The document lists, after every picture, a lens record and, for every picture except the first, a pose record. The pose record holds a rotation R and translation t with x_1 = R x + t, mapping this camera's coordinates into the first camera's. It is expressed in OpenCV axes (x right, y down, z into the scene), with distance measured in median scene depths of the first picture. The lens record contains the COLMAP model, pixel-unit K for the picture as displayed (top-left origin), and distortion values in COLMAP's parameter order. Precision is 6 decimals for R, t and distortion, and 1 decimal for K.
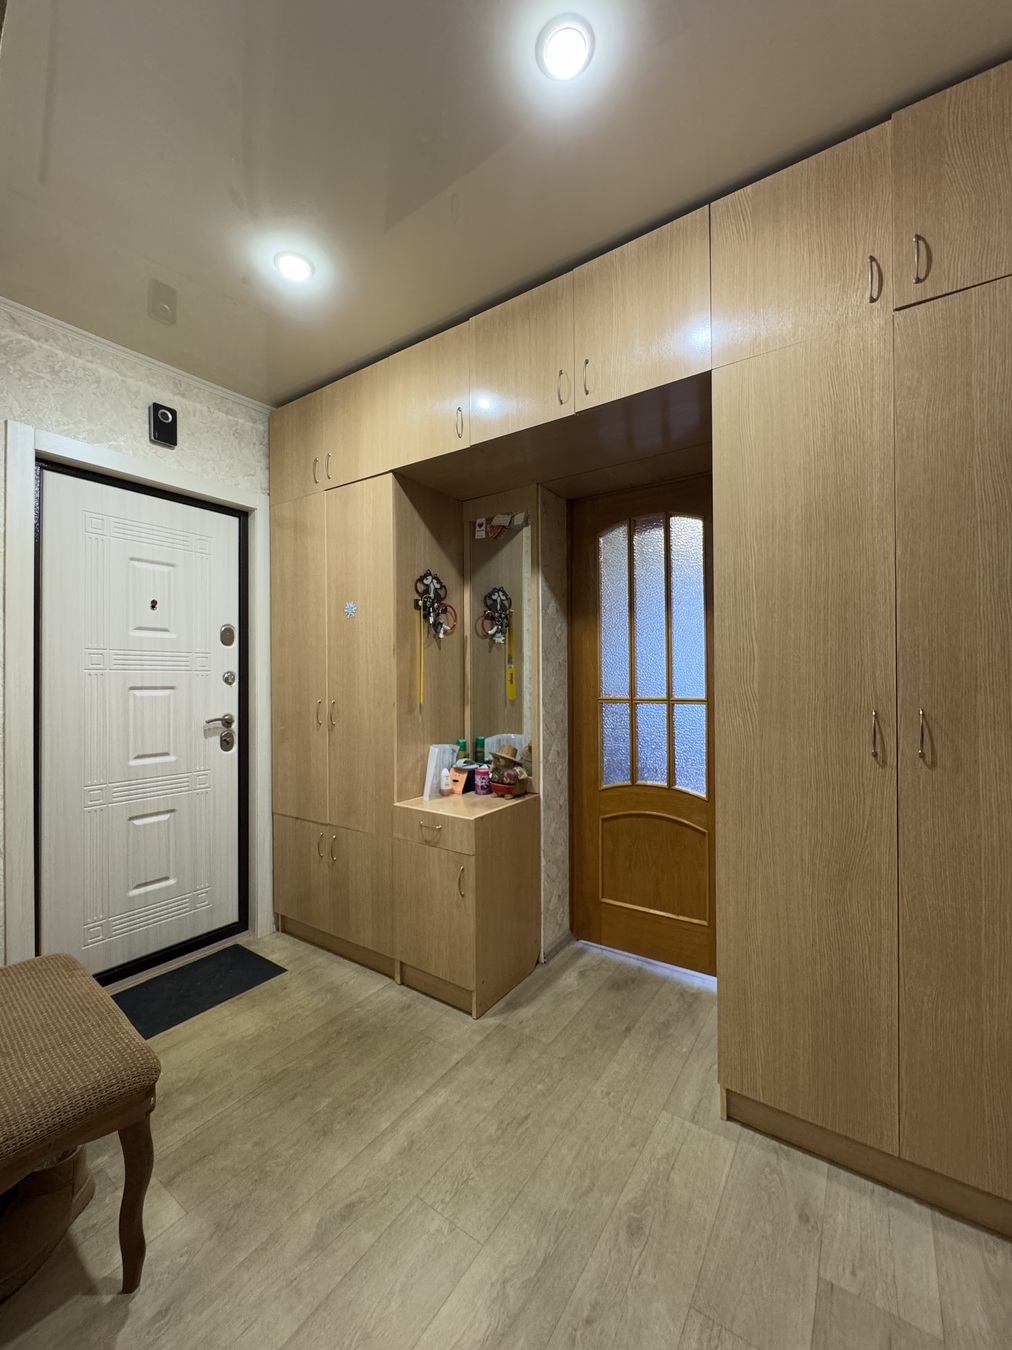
lens RADIAL K [[539.4, 0, 507.9], [0, 539.4, 676.4], [0, 0, 1]] dist [-0.003402, 0.000685]
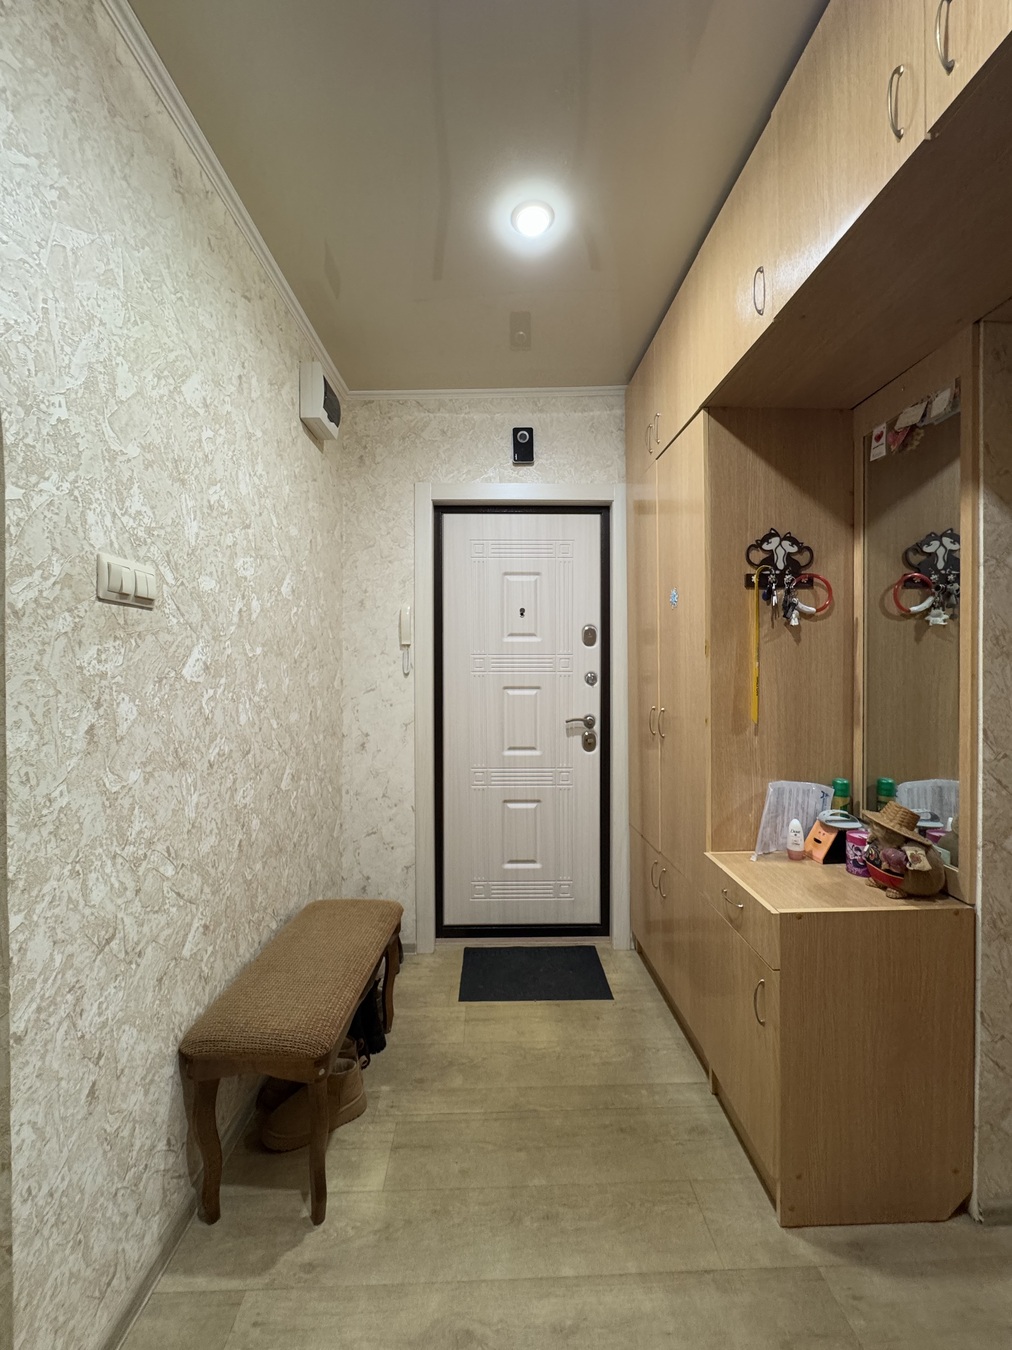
lens RADIAL K [[539.4, 0, 508.5], [0, 539.4, 676.7], [0, 0, 1]] dist [-0.003402, 0.000685]
pose [[0.590356, 0.013438, -0.807031, 0.215302], [0.004775, 0.999786, 0.020140, -0.023042], [0.807129, -0.015743, 0.590165, 0.316228]]
